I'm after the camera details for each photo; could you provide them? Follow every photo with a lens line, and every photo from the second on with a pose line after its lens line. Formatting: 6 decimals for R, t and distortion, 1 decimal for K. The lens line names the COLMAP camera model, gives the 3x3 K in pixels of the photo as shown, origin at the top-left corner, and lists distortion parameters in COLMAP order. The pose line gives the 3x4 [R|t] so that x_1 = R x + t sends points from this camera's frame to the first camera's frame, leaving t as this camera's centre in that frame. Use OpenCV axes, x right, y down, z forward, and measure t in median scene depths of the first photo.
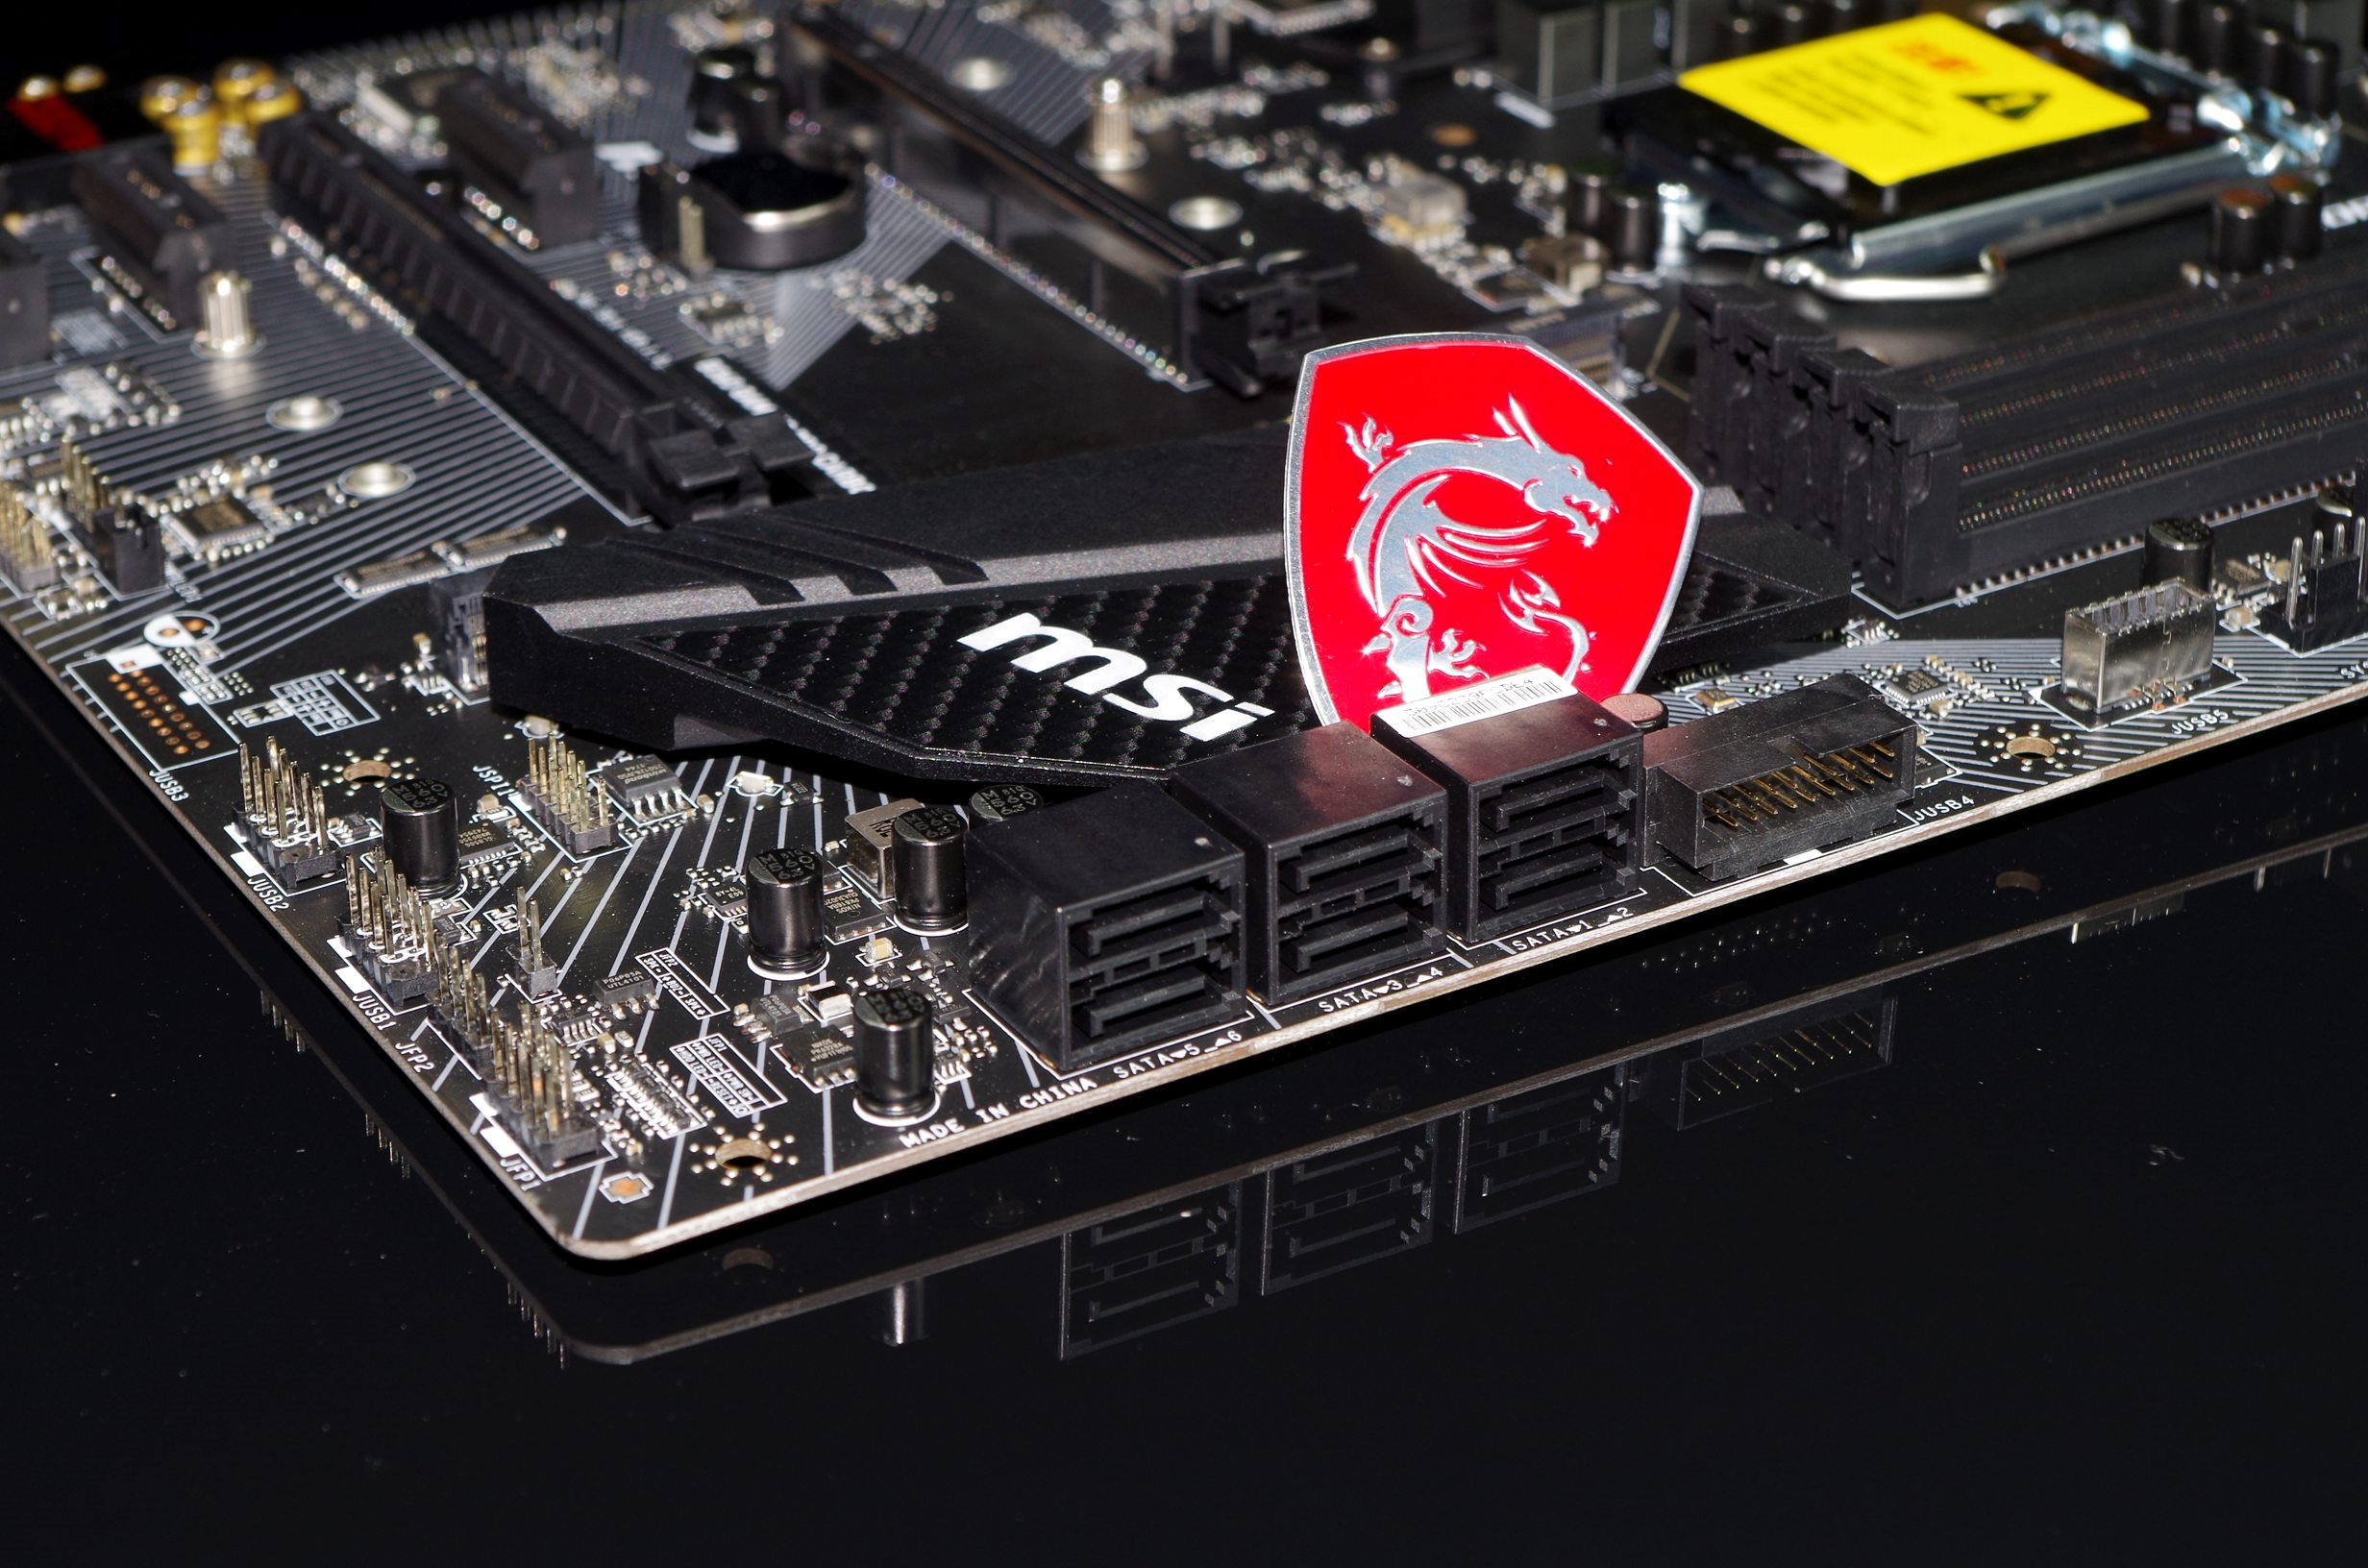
lens RADIAL K [[5396.3, 0, 1185.5], [0, 5396.3, 838.9], [0, 0, 1]] dist [-0.015430, -0.118806]
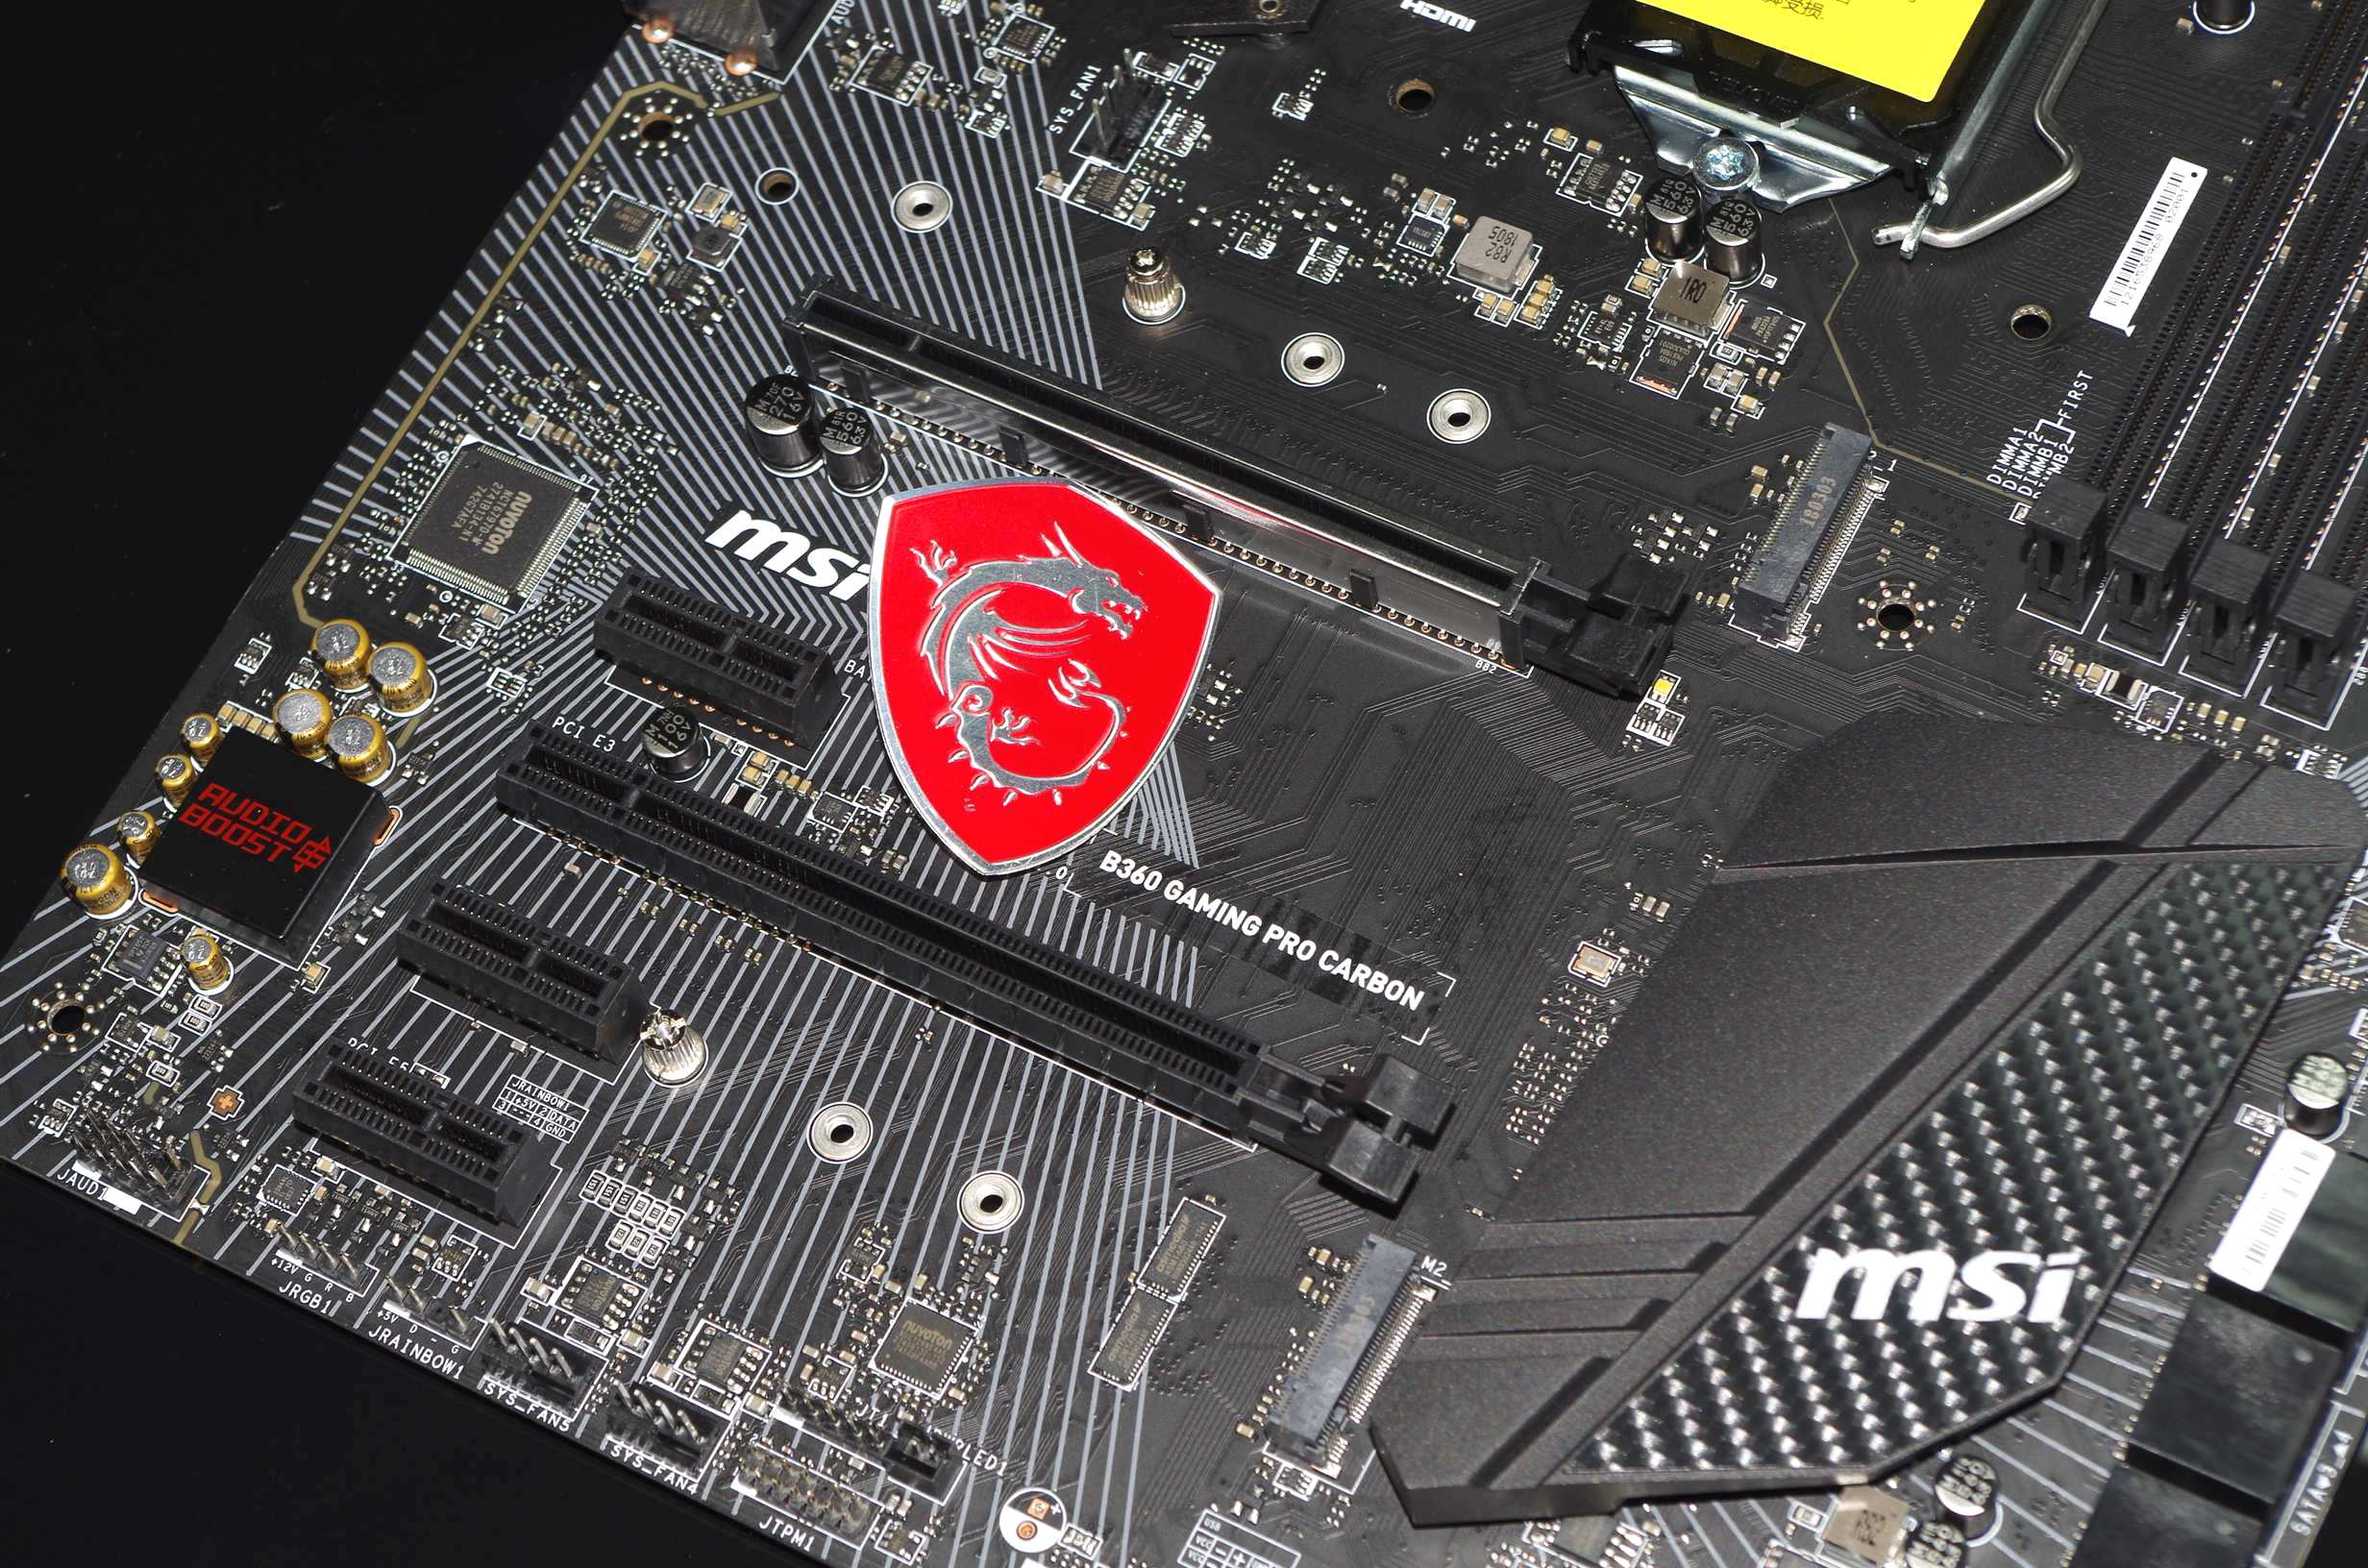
lens RADIAL K [[5396.3, 0, 1185.5], [0, 5396.3, 838.9], [0, 0, 1]] dist [-0.015430, -0.118806]
pose [[0.851443, -0.502217, 0.151069, -0.262271], [0.341861, 0.749935, 0.566330, -0.768373], [-0.397713, -0.430553, 0.810215, 0.169767]]
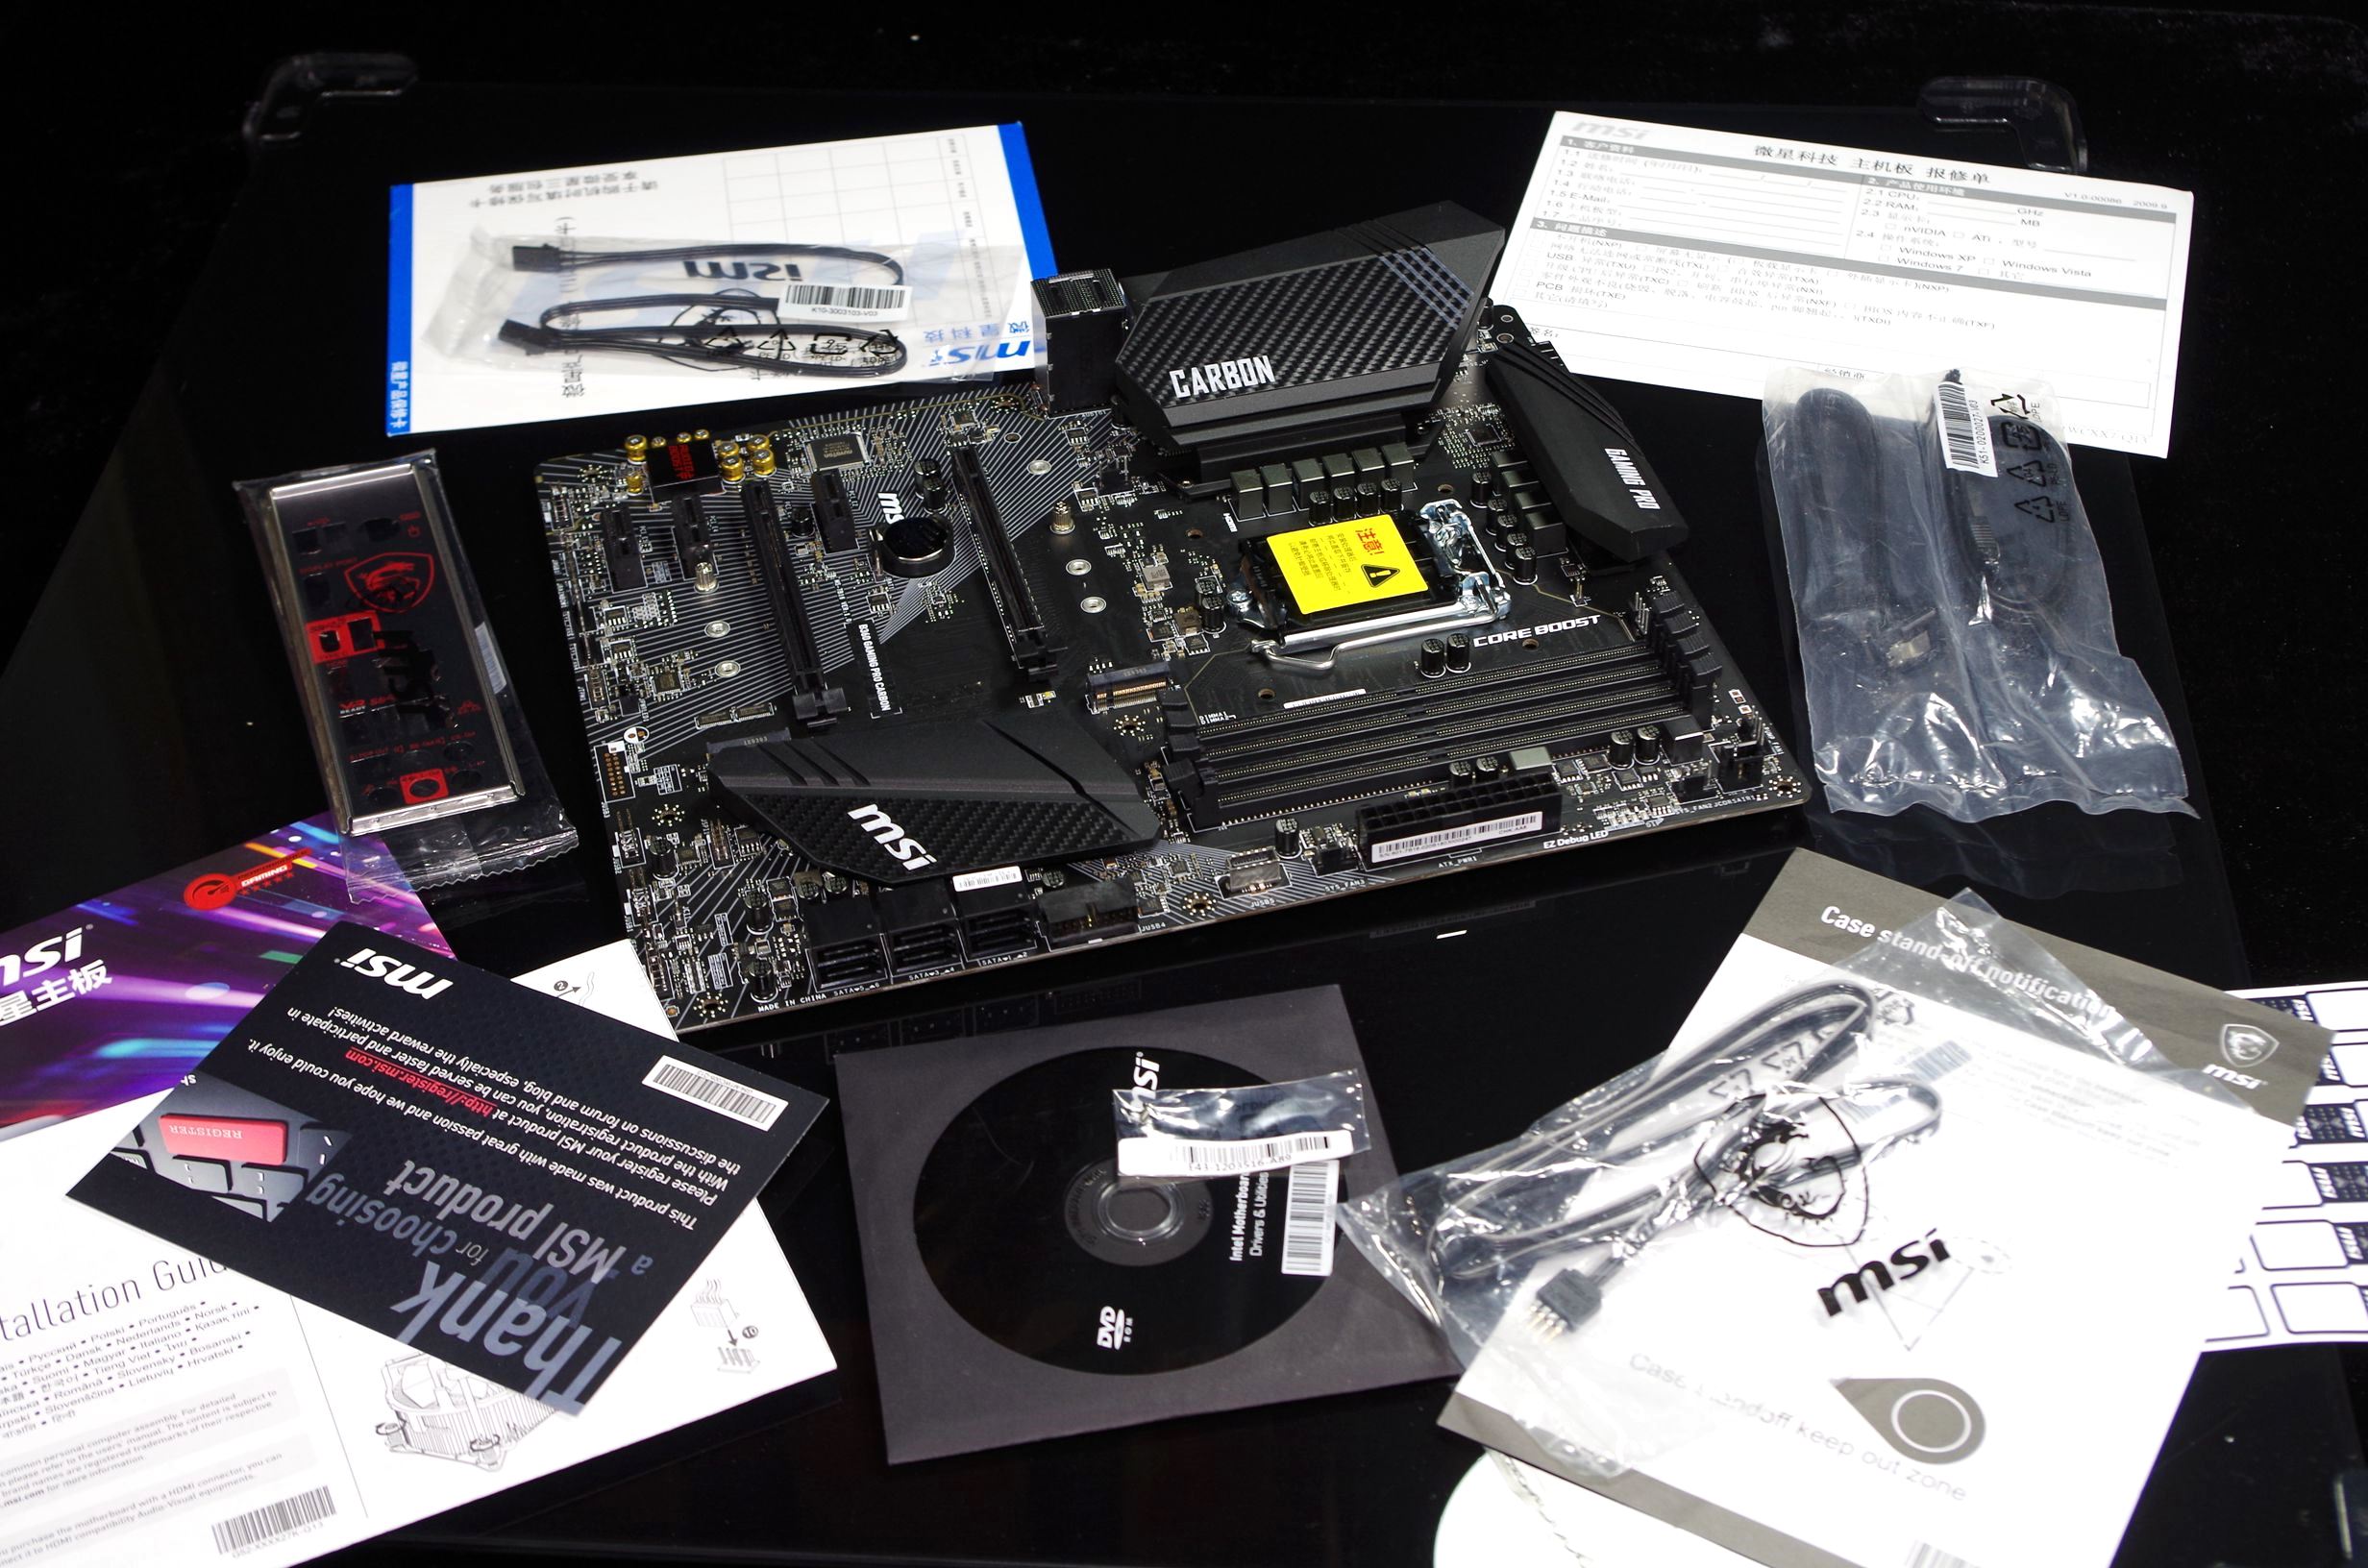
lens RADIAL K [[3506.7, 0, 1184.0], [0, 3506.7, 784.0], [0, 0, 1]] dist [0.000099, 0.000426]
pose [[0.960536, 0.168974, -0.220950, 0.544382], [-0.114150, 0.963826, 0.240852, -0.523144], [0.253655, -0.206126, 0.945078, -0.762389]]
